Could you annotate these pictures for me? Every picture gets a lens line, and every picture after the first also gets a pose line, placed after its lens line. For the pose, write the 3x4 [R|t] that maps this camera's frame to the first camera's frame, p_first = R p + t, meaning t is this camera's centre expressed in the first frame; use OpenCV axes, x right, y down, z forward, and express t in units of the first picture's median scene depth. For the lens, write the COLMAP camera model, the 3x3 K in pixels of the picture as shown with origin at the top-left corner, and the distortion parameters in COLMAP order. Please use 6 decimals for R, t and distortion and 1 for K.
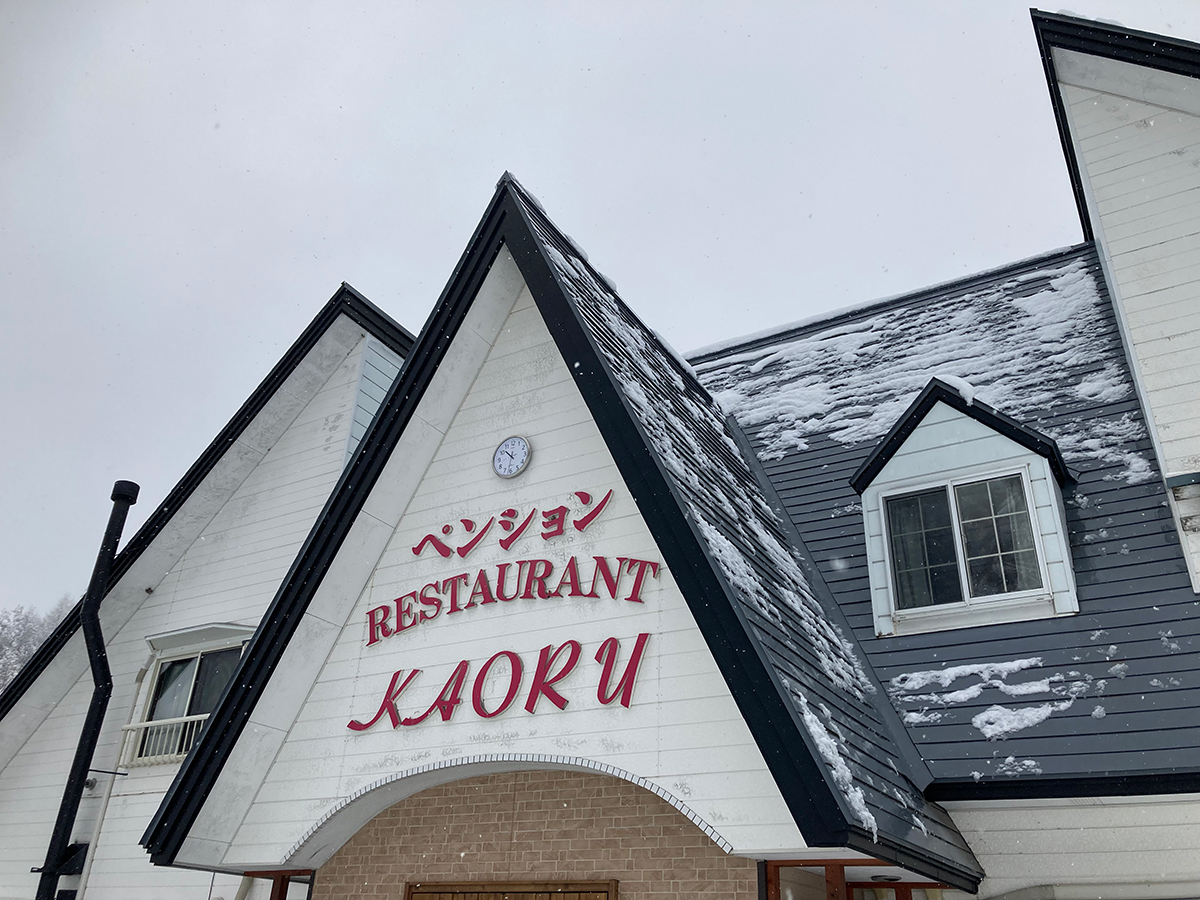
lens RADIAL K [[955.4, 0, 636.2], [0, 955.4, 452.9], [0, 0, 1]] dist [0.043203, -0.072267]
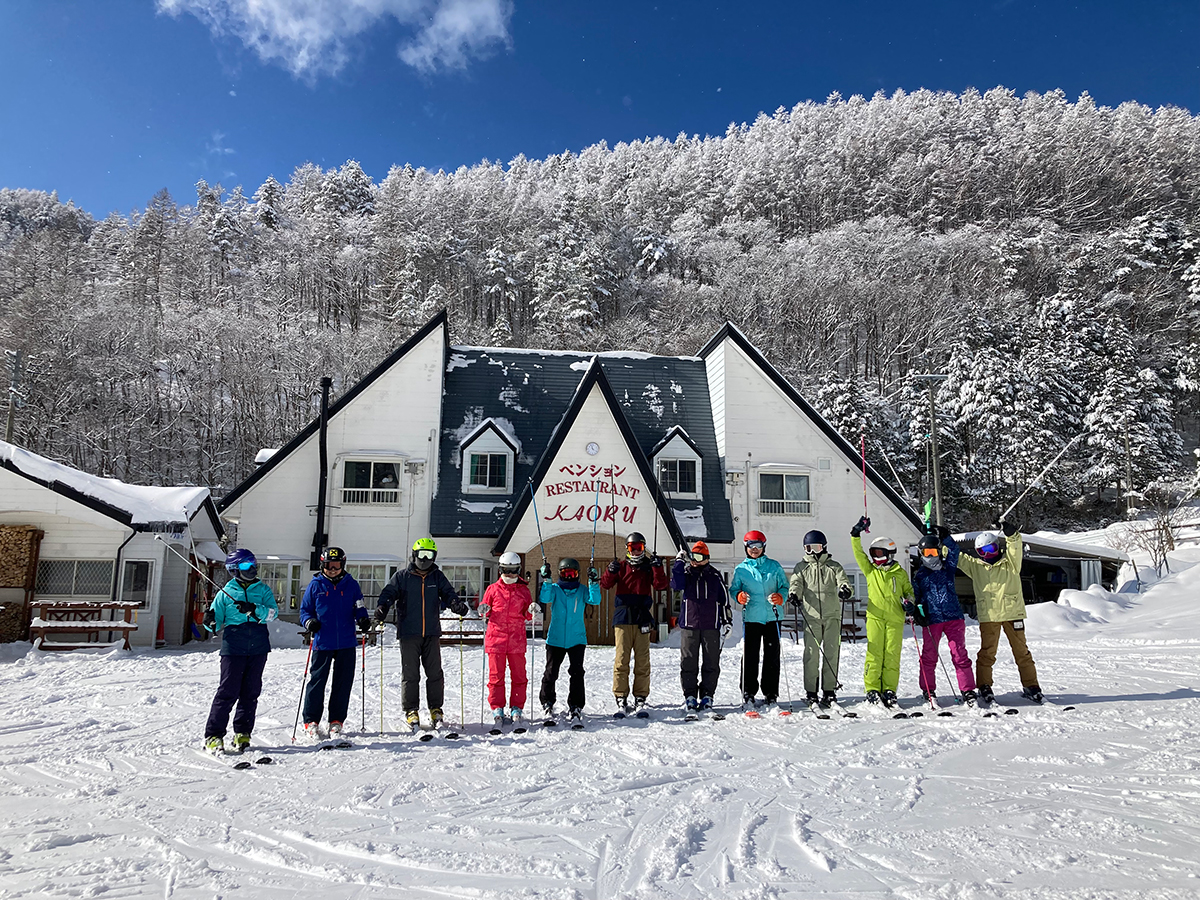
lens RADIAL K [[1009.6, 0, 592.8], [0, 1009.6, 443.9], [0, 0, 1]] dist [0.062556, -0.082104]
pose [[0.783102, 0.067119, 0.618261, -2.656236], [-0.283349, 0.923482, 0.258641, -1.066376], [-0.553593, -0.377726, 0.742198, -1.931368]]
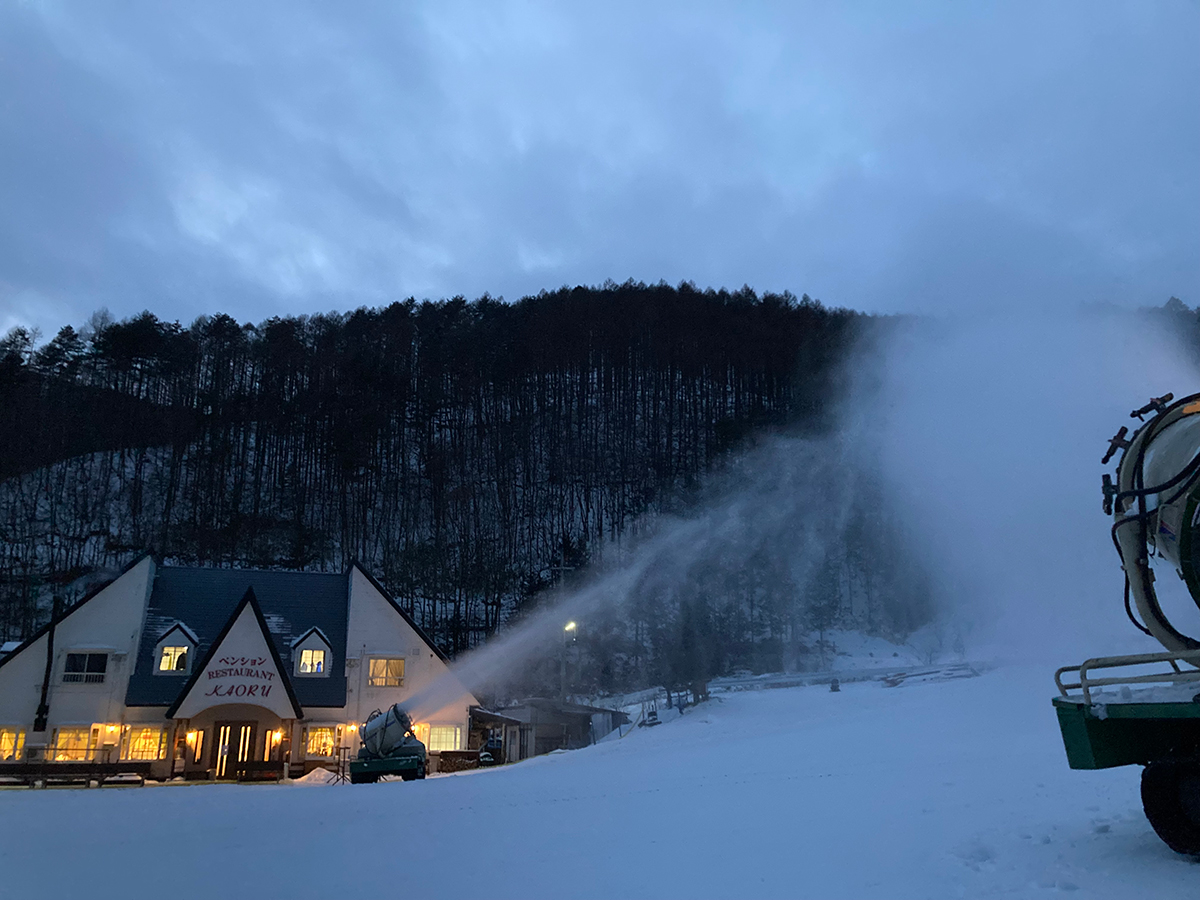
lens RADIAL K [[1009.6, 0, 592.8], [0, 1009.6, 443.9], [0, 0, 1]] dist [0.062556, -0.082104]
pose [[0.667500, 0.172824, 0.724276, -3.404477], [-0.338495, 0.936804, 0.088423, -2.405082], [-0.663223, -0.304187, 0.683817, -4.164311]]
